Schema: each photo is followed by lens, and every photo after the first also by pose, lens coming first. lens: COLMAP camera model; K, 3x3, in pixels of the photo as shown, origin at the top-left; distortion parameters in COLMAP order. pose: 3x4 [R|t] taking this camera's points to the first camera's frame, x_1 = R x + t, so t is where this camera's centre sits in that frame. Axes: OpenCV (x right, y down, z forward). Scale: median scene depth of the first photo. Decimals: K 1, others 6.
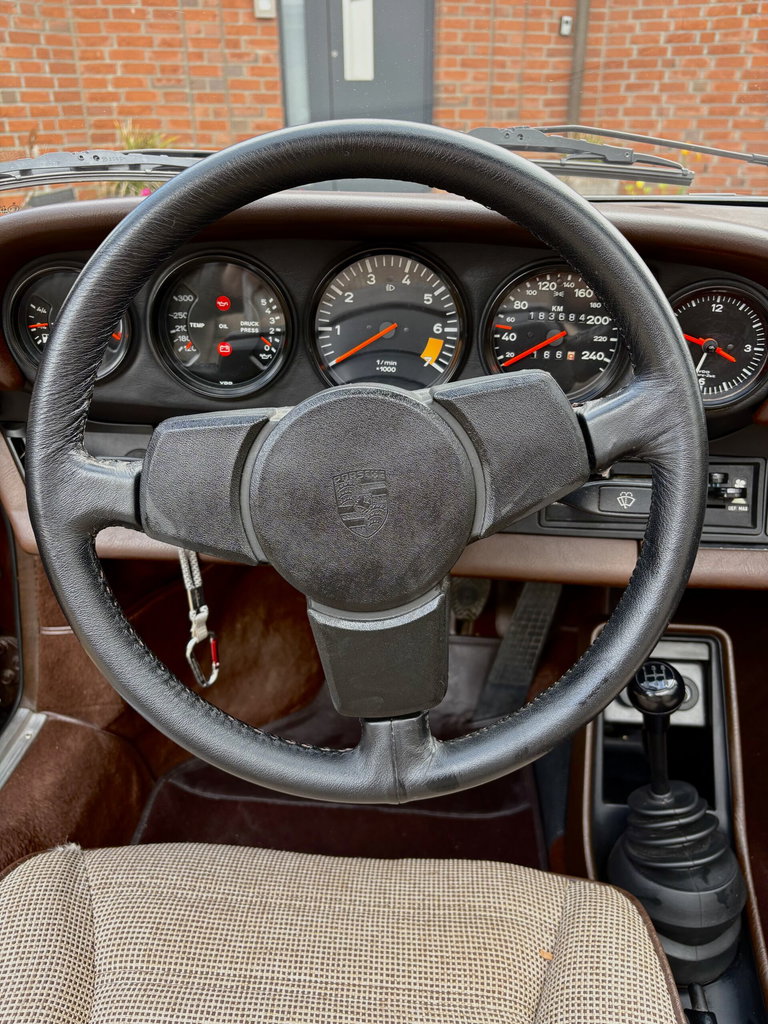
lens RADIAL K [[769.6, 0, 390.3], [0, 769.6, 508.4], [0, 0, 1]] dist [0.011308, -0.022842]
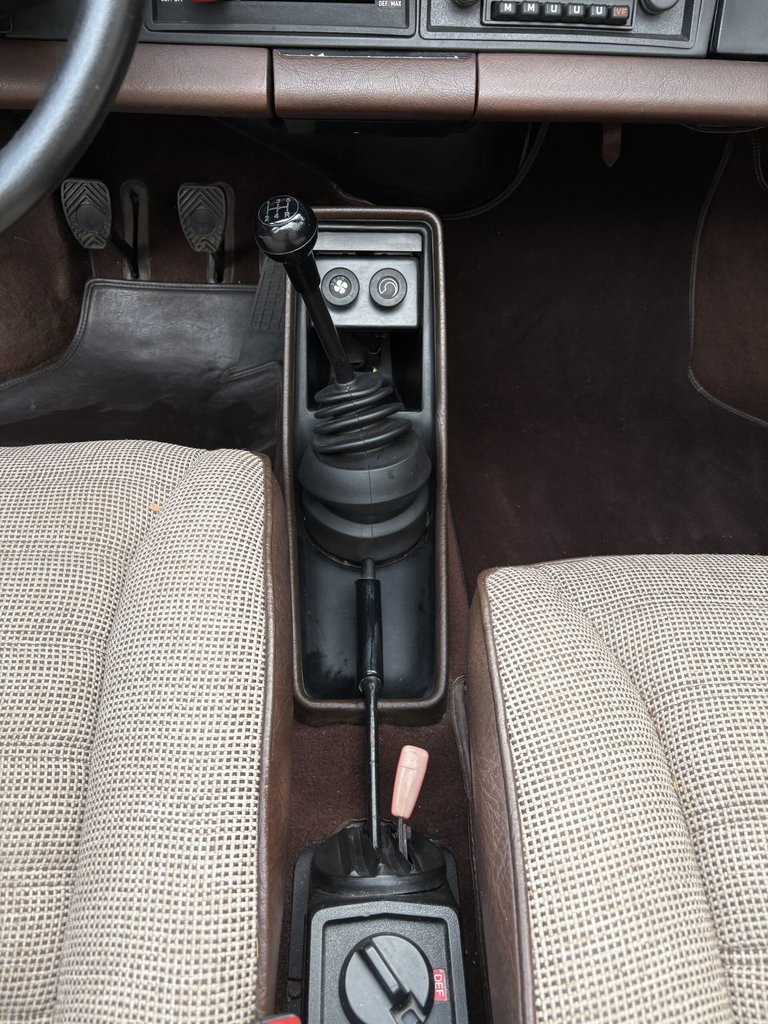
lens RADIAL K [[769.6, 0, 377.1], [0, 769.6, 517.4], [0, 0, 1]] dist [0.011308, -0.022842]
pose [[0.994453, -0.058234, 0.087593, 0.363622], [0.026411, 0.944321, 0.327963, 0.266633], [-0.101815, -0.323830, 0.940621, 0.068314]]
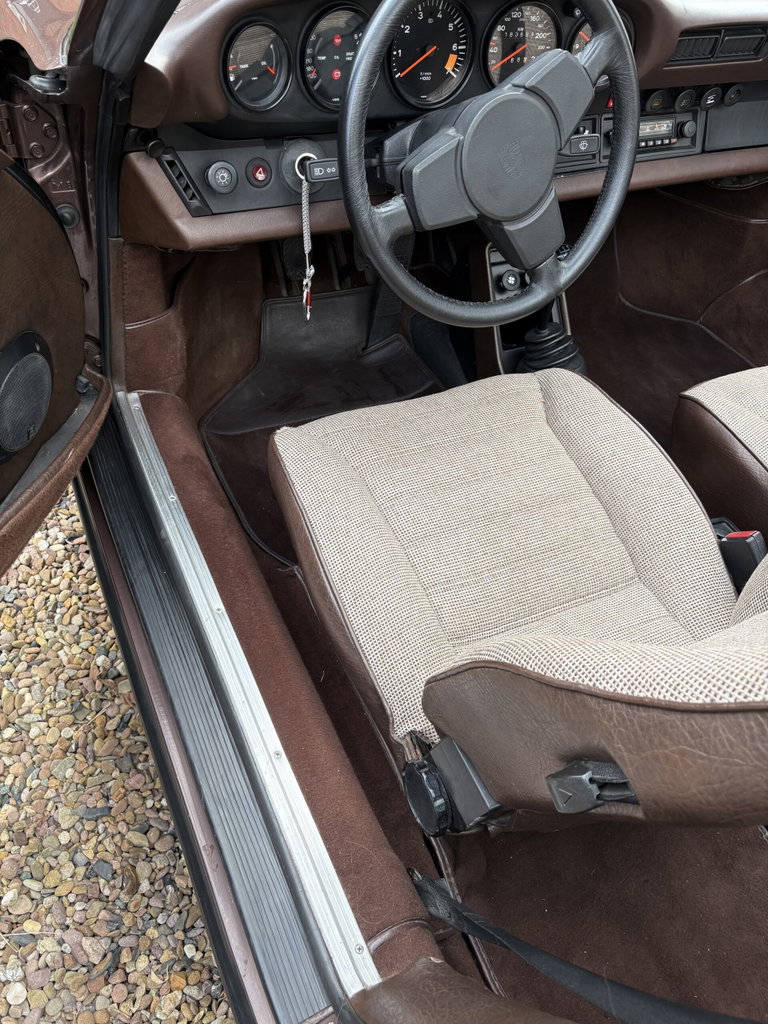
lens RADIAL K [[769.6, 0, 380.0], [0, 769.6, 517.7], [0, 0, 1]] dist [0.011308, -0.022842]
pose [[0.873376, -0.310538, 0.375207, -0.968212], [0.146130, 0.901957, 0.406350, -0.023700], [-0.464608, -0.300067, 0.833126, -0.553765]]
